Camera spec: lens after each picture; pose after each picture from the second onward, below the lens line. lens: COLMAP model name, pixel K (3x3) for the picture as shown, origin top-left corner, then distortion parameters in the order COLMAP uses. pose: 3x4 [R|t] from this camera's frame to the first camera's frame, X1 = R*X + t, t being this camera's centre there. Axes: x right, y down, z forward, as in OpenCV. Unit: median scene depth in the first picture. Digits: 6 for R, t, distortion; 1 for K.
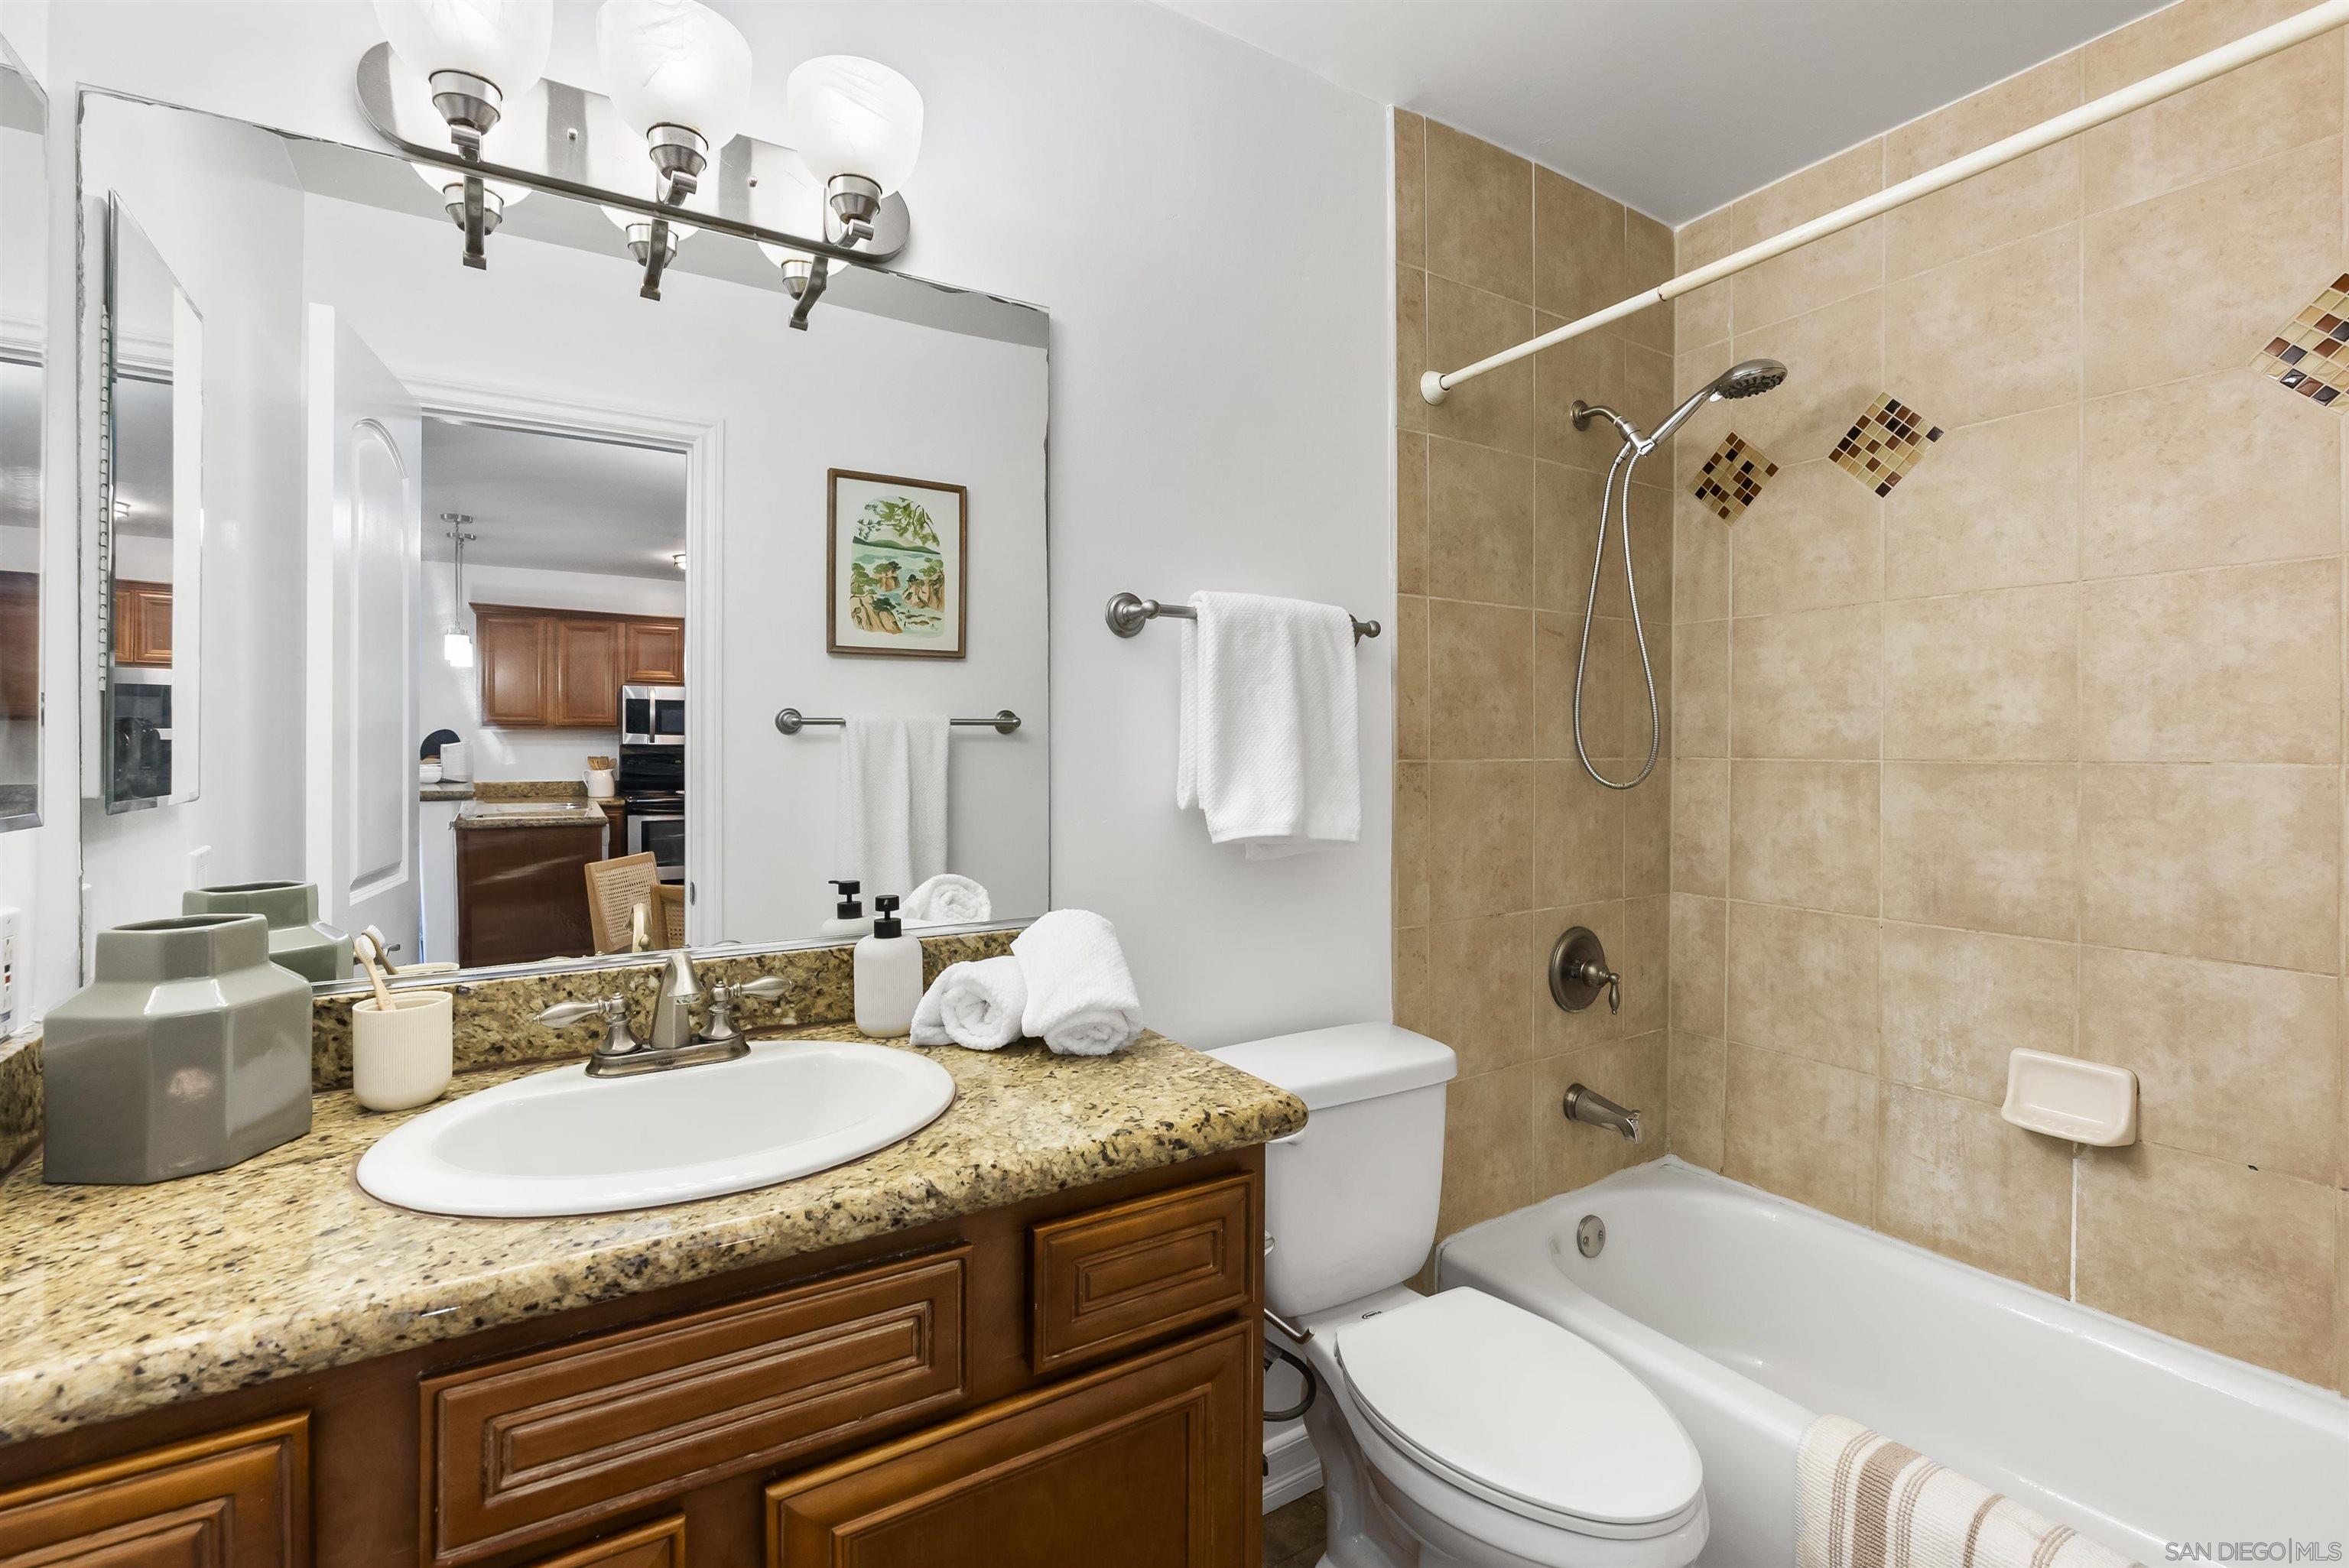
lens RADIAL K [[1067.1, 0, 1186.5], [0, 1067.1, 768.6], [0, 0, 1]] dist [-0.005061, 0.002785]
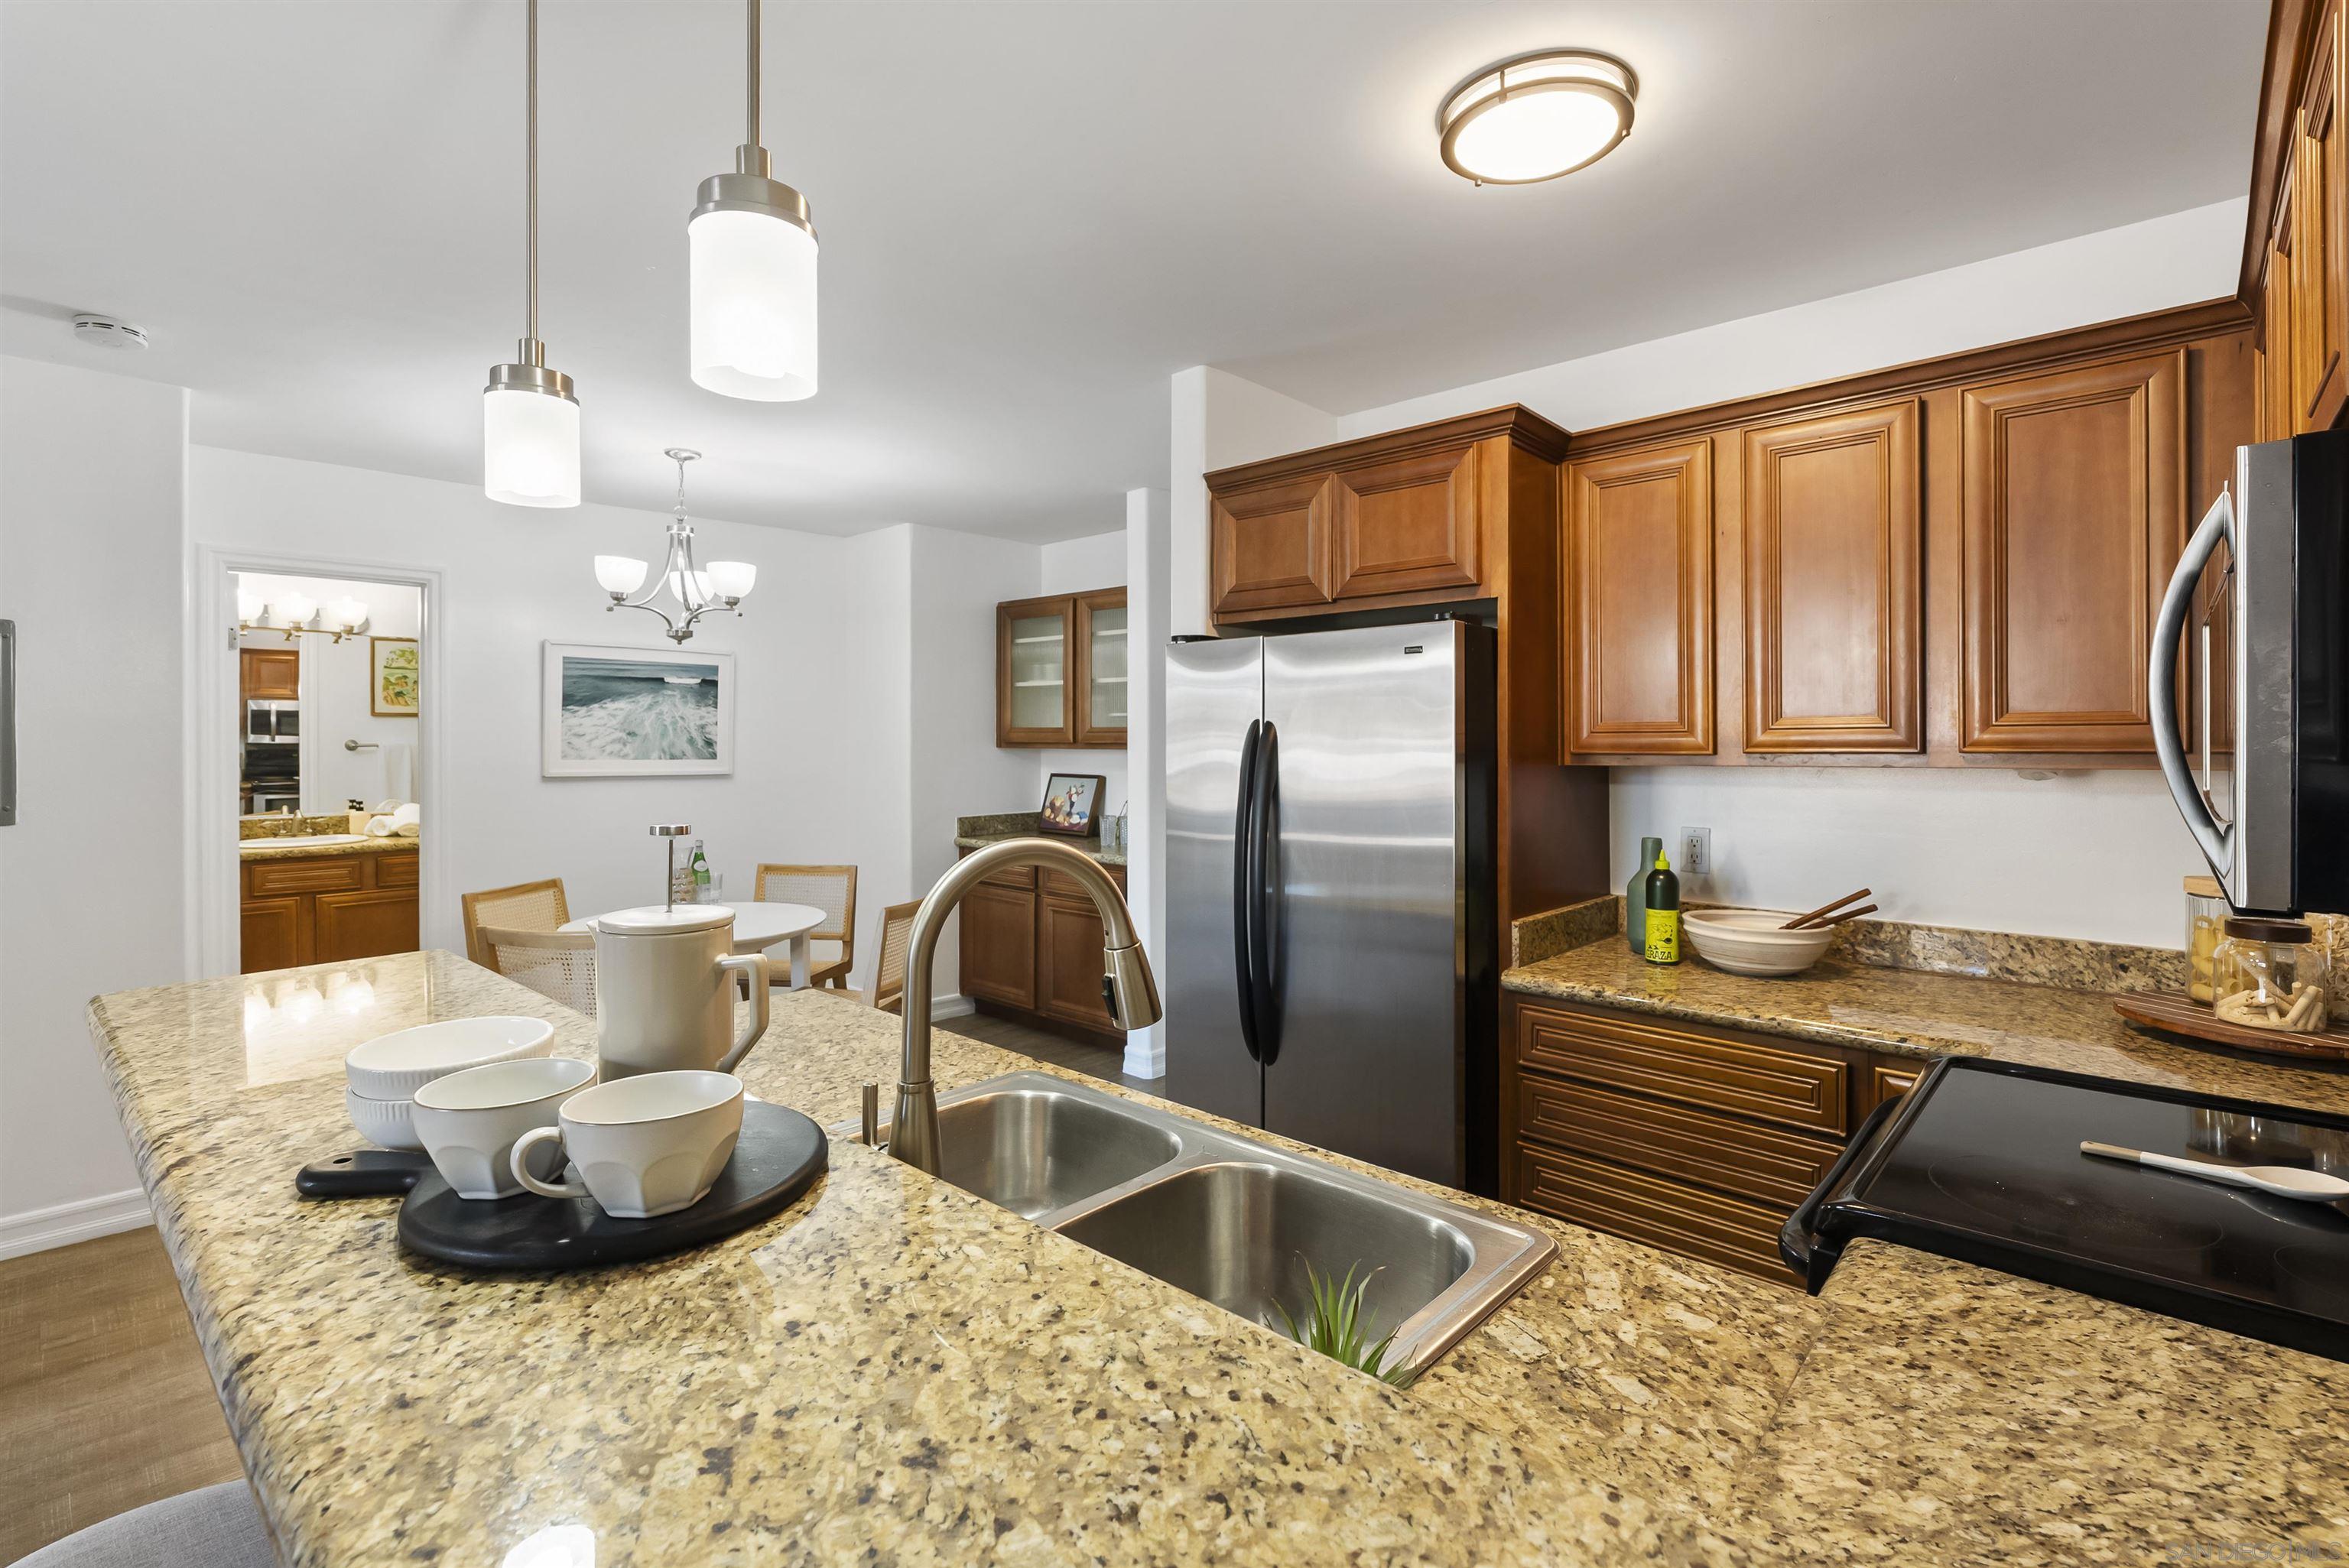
lens RADIAL K [[1067.1, 0, 1142.7], [0, 1067.1, 733.8], [0, 0, 1]] dist [-0.005061, 0.002785]
pose [[0.973558, -0.000417, 0.228438, 0.288676], [0.003747, 0.999893, -0.014142, -0.010905], [-0.228408, 0.014624, 0.973456, -0.616078]]
